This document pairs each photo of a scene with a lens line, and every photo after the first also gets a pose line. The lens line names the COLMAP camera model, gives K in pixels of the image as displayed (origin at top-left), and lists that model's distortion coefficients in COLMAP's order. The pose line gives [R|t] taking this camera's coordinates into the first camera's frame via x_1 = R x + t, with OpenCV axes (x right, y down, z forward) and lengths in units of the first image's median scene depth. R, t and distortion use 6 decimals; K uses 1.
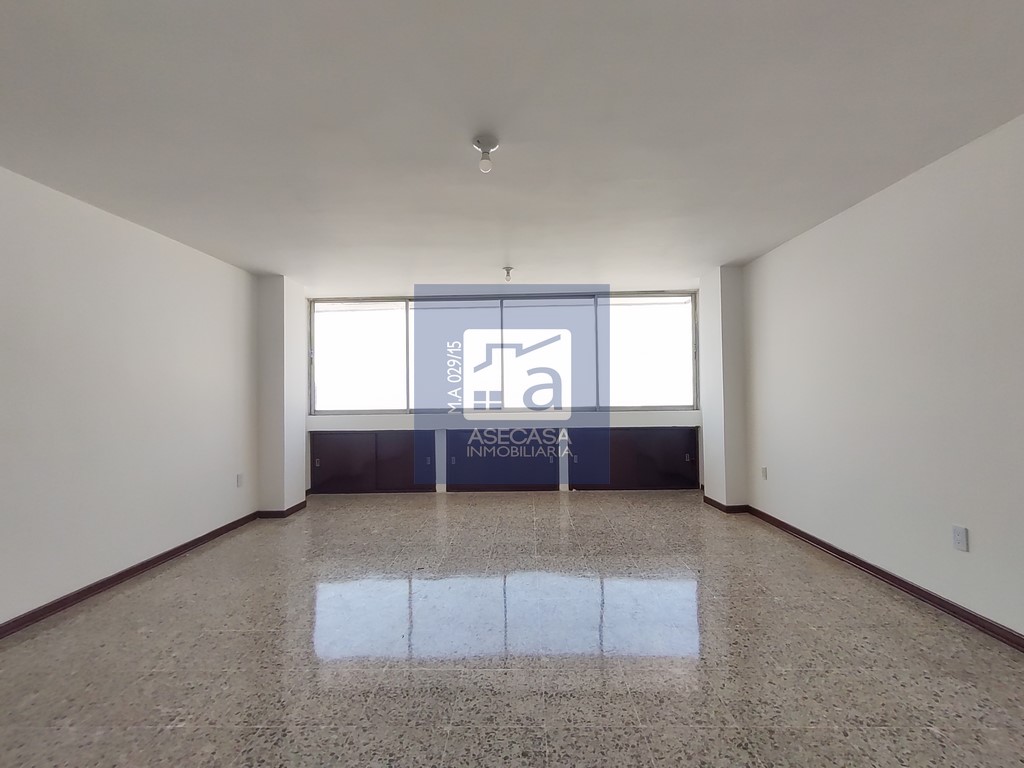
lens RADIAL K [[461.0, 0, 519.2], [0, 461.0, 388.4], [0, 0, 1]] dist [0.000742, 0.000553]
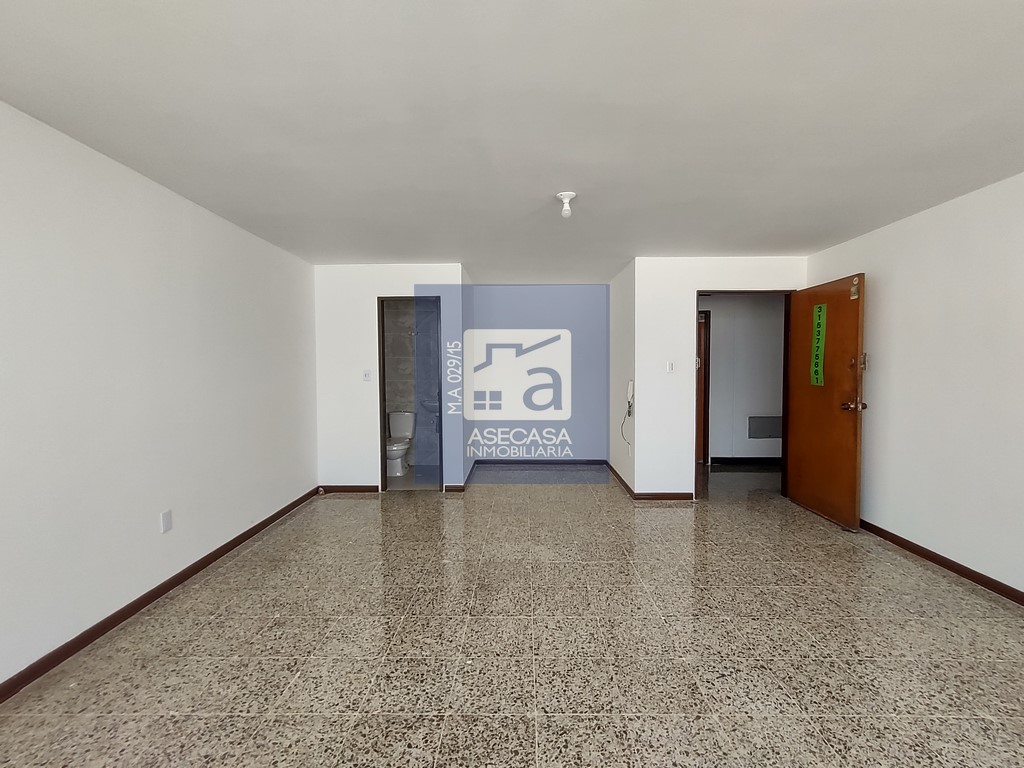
lens RADIAL K [[461.0, 0, 519.2], [0, 461.0, 388.4], [0, 0, 1]] dist [0.000742, 0.000553]
pose [[-0.999801, 0.018385, -0.007741, 0.040678], [0.018084, 0.999138, 0.037378, -0.018980], [0.008421, 0.037230, -0.999271, 1.158534]]
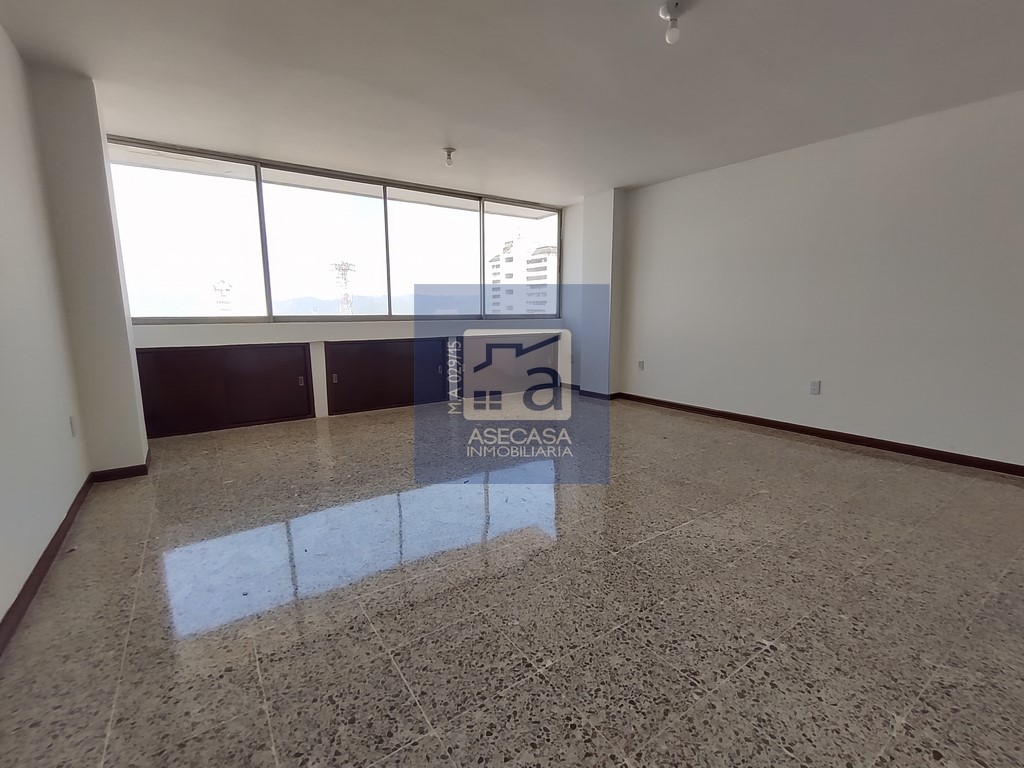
lens RADIAL K [[461.0, 0, 519.2], [0, 461.0, 388.4], [0, 0, 1]] dist [0.000742, 0.000553]
pose [[0.806993, -0.086248, 0.584229, -0.469380], [-0.015343, 0.985882, 0.166737, 0.037376], [-0.590361, -0.143519, 0.794277, 0.167505]]
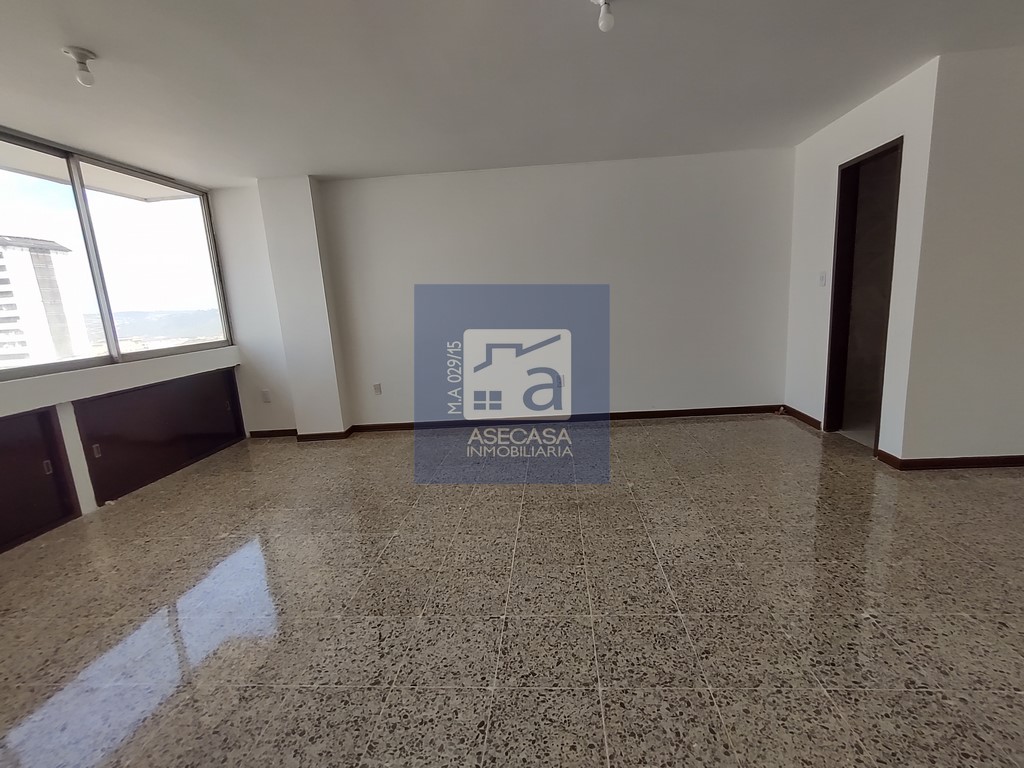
lens RADIAL K [[461.0, 0, 519.2], [0, 461.0, 388.4], [0, 0, 1]] dist [0.000742, 0.000553]
pose [[0.055673, -0.182132, 0.981697, -0.504789], [0.050958, 0.982459, 0.179384, 0.002082], [-0.997148, 0.040039, 0.063978, 0.565282]]
